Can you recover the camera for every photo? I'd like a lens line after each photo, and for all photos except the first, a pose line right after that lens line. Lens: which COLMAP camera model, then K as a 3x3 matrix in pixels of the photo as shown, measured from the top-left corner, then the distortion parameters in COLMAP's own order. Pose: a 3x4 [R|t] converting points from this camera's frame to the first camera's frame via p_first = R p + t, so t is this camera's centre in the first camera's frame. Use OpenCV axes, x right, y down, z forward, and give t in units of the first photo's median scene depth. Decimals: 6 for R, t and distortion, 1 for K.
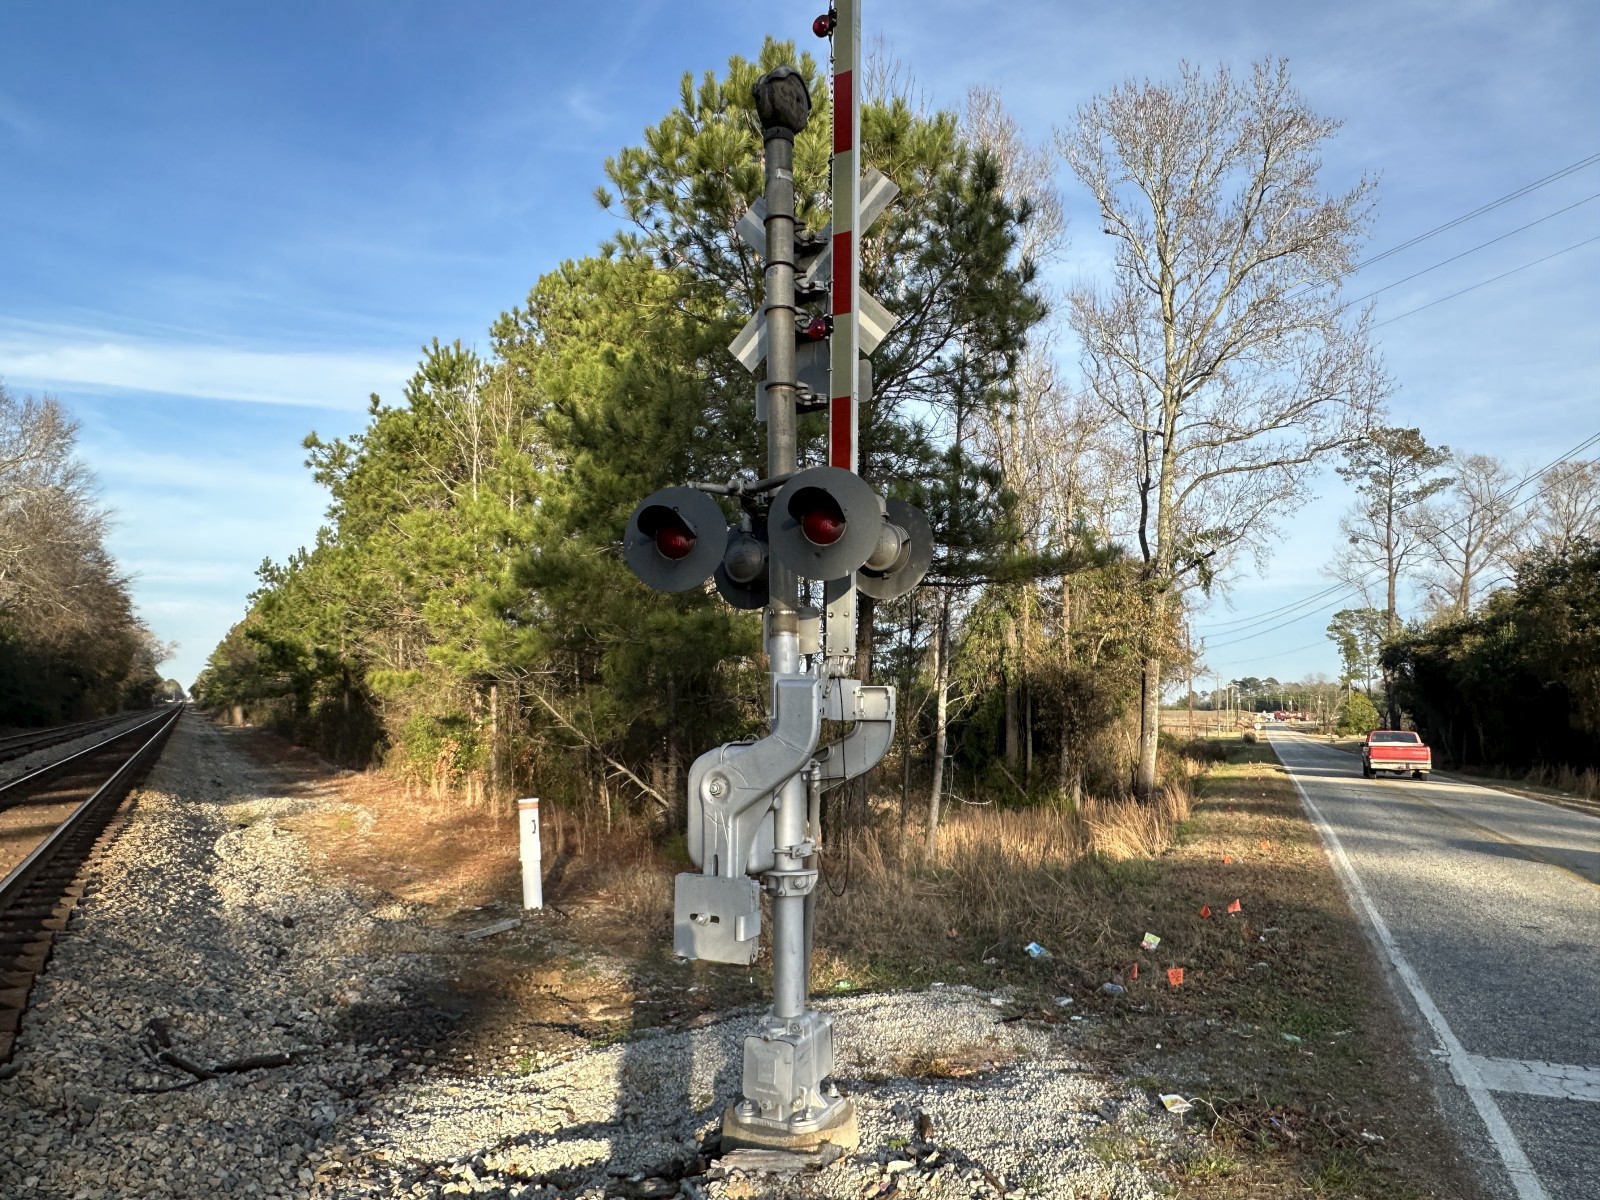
lens RADIAL K [[1035.4, 0, 808.1], [0, 1035.4, 604.4], [0, 0, 1]] dist [-0.017658, 0.005357]
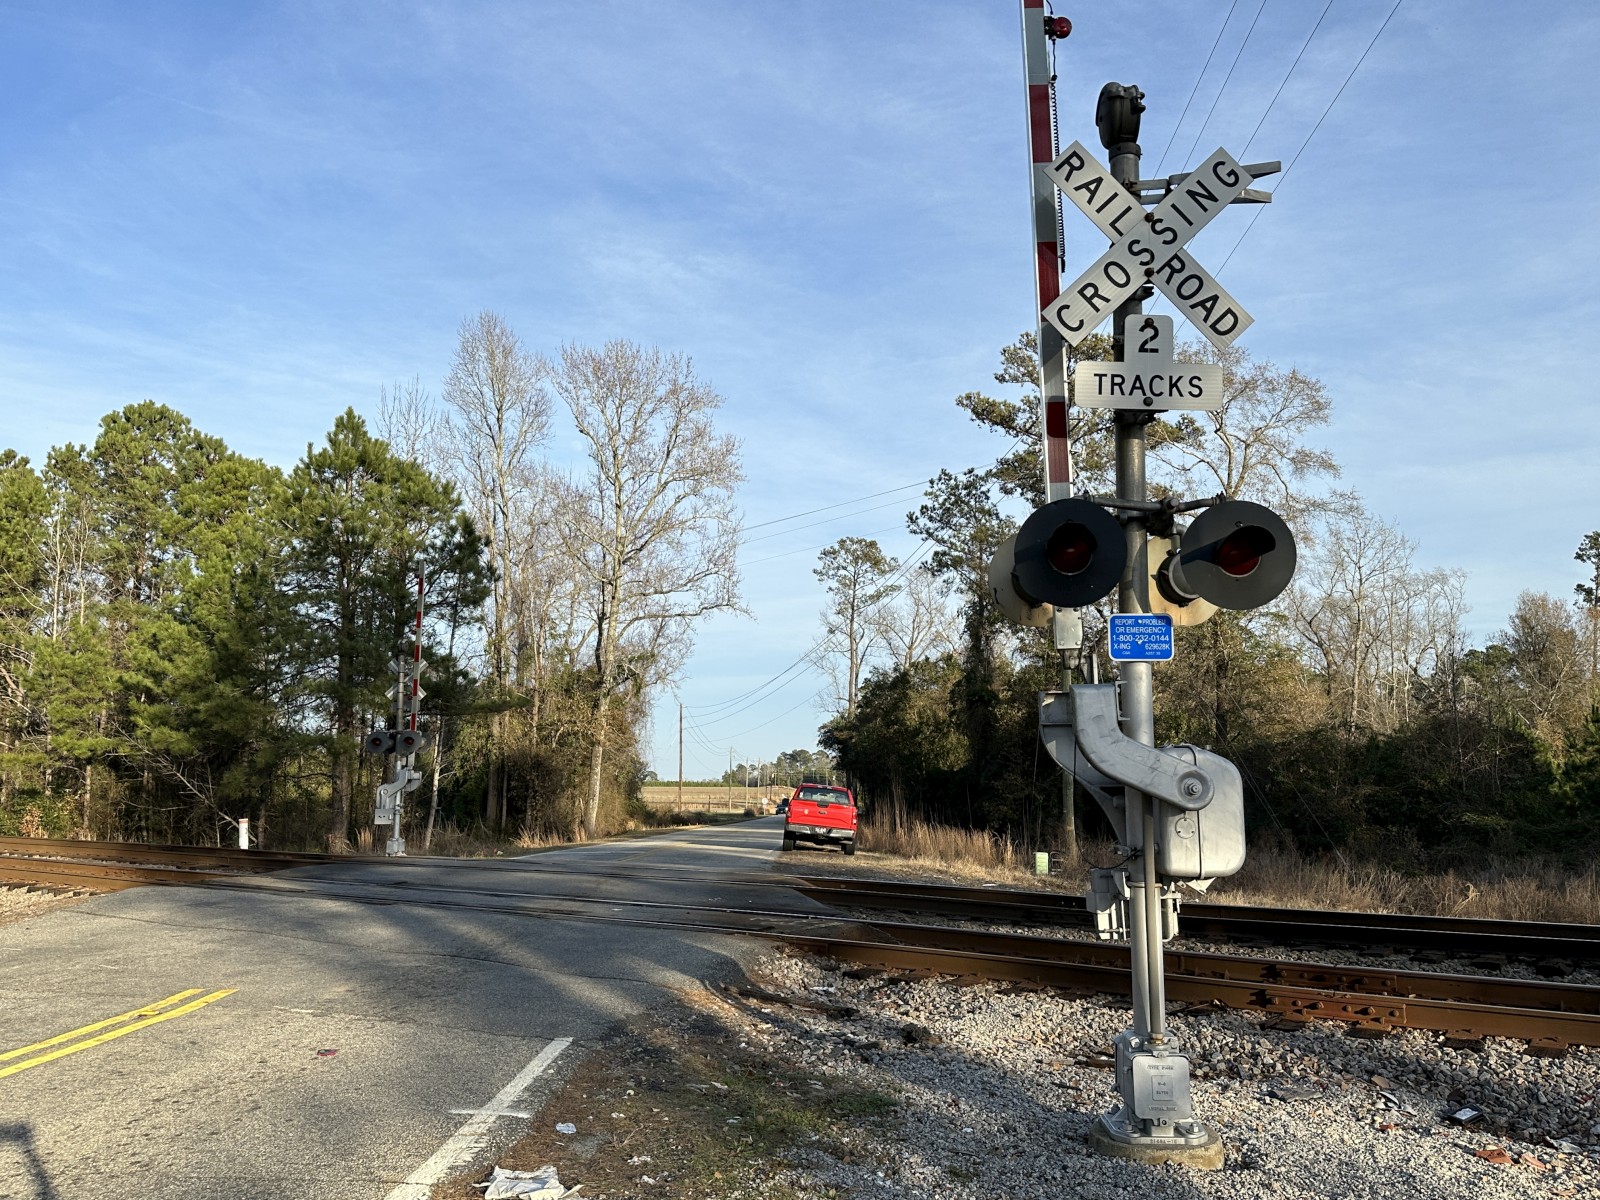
lens RADIAL K [[1306.3, 0, 785.4], [0, 1306.3, 603.4], [0, 0, 1]] dist [0.082027, -0.178447]
pose [[0.928967, 0.049988, 0.366771, -0.160339], [-0.036128, 0.998353, -0.044564, -0.124235], [-0.368395, 0.028148, 0.929243, -1.339491]]
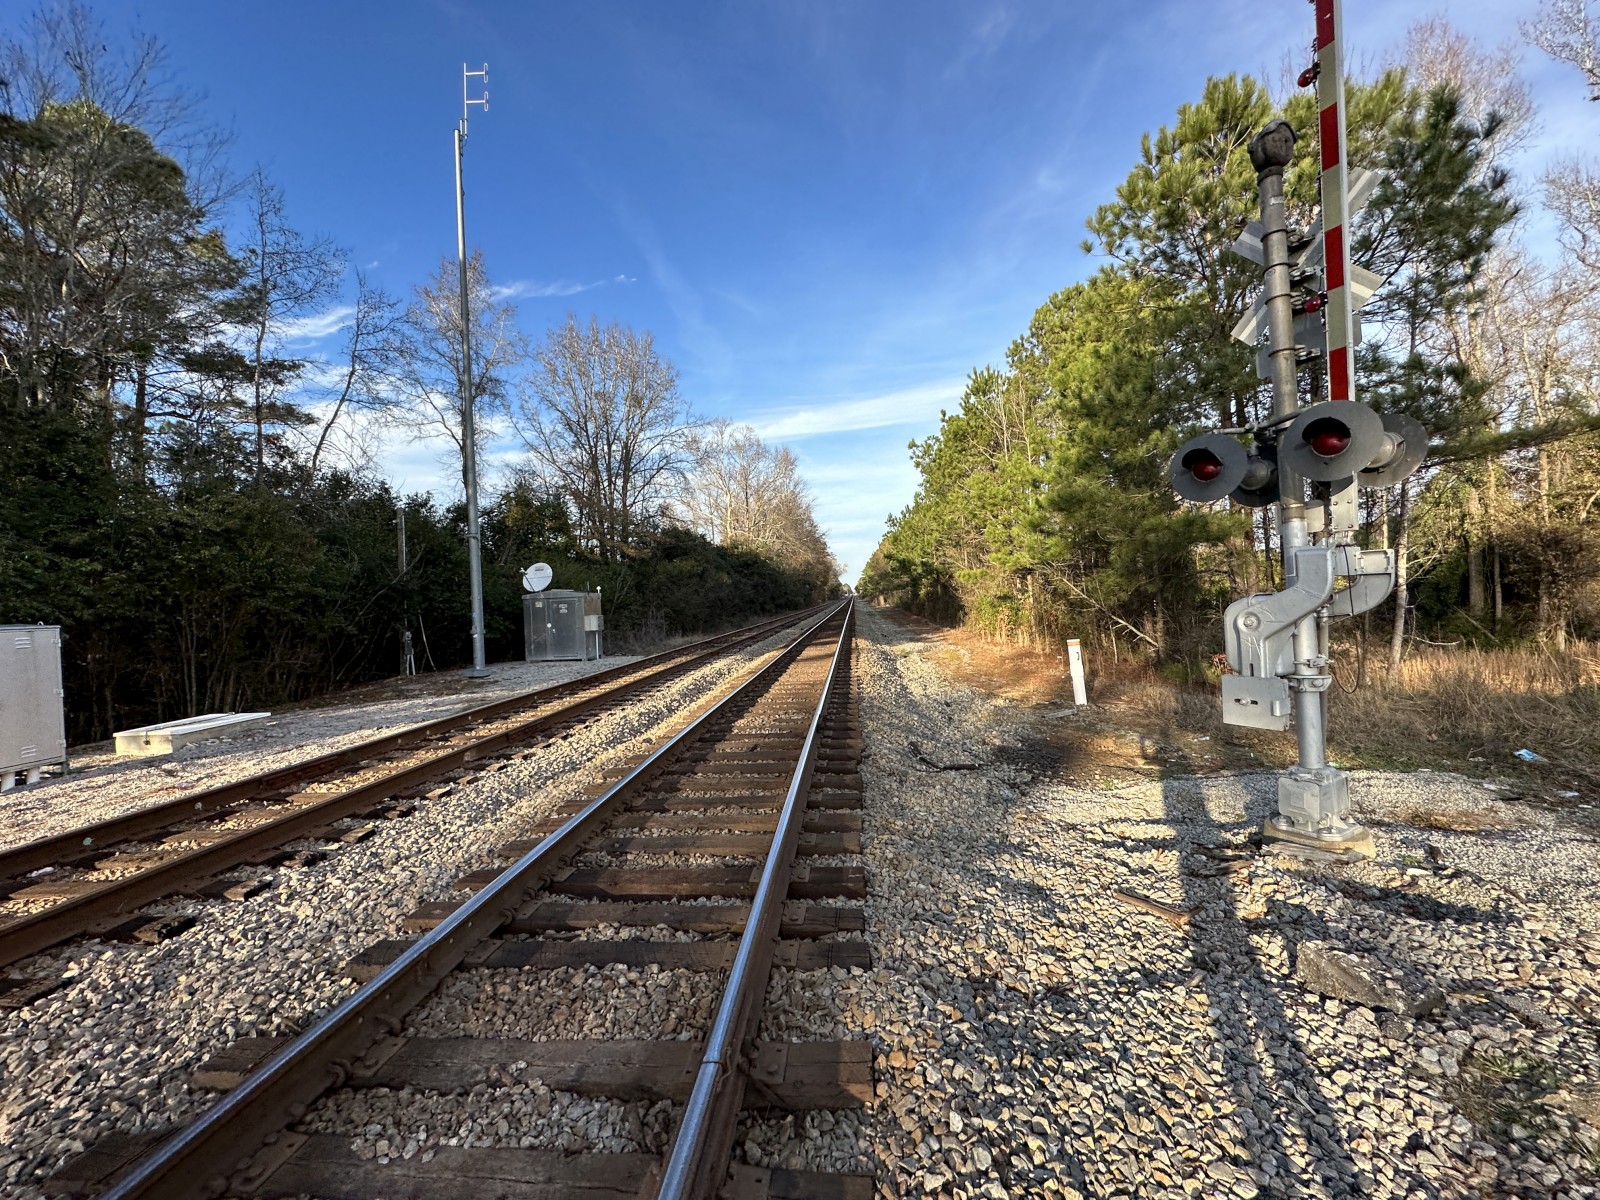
lens RADIAL K [[634.6, 0, 803.9], [0, 634.6, 598.4], [0, 0, 1]] dist [-0.009023, 0.002271]
pose [[0.812921, -0.042878, -0.580794, -0.017412], [0.107953, 0.991097, 0.077930, -0.001670], [0.572281, -0.126050, 0.810312, -0.037628]]
